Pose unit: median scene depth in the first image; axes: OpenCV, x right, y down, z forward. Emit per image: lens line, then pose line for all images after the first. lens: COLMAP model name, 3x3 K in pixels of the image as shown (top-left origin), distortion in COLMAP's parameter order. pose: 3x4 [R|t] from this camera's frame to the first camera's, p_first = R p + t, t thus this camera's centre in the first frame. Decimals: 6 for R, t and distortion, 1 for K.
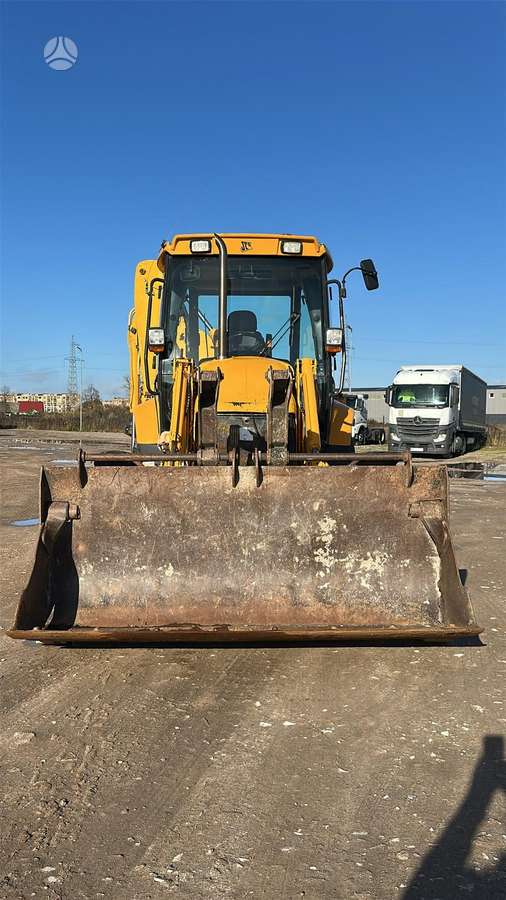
lens RADIAL K [[778.2, 0, 251.7], [0, 778.2, 453.5], [0, 0, 1]] dist [0.050528, -0.045583]
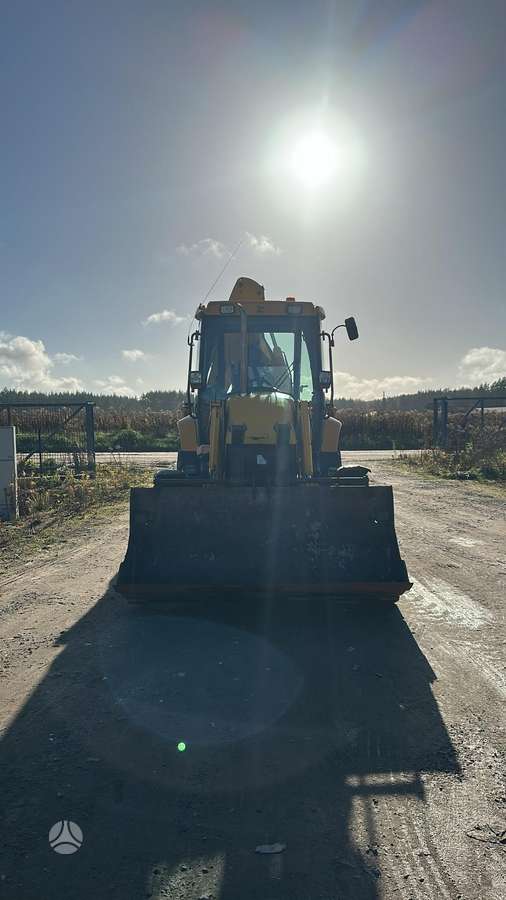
lens RADIAL K [[663.3, 0, 257.1], [0, 663.3, 452.4], [0, 0, 1]] dist [0.078807, -0.094262]
pose [[0.999932, 0.000889, -0.011662, 0.000205], [-0.000155, 0.998031, 0.062728, -0.126468], [0.011695, -0.062722, 0.997963, -0.250566]]
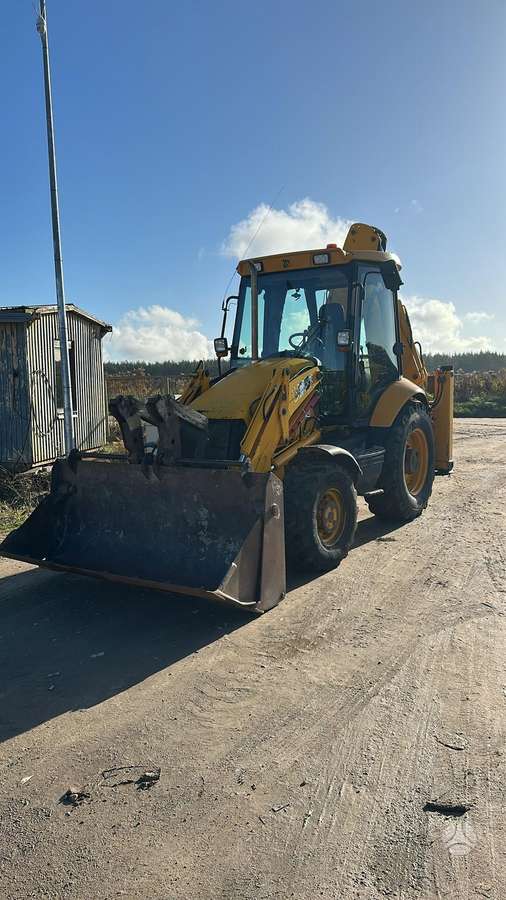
lens RADIAL K [[663.3, 0, 257.0], [0, 663.3, 440.4], [0, 0, 1]] dist [0.078807, -0.094262]
pose [[0.818546, 0.034806, -0.573386, 0.791038], [0.024552, 0.995131, 0.095456, -0.131510], [0.573917, -0.092214, 0.813705, 0.157122]]
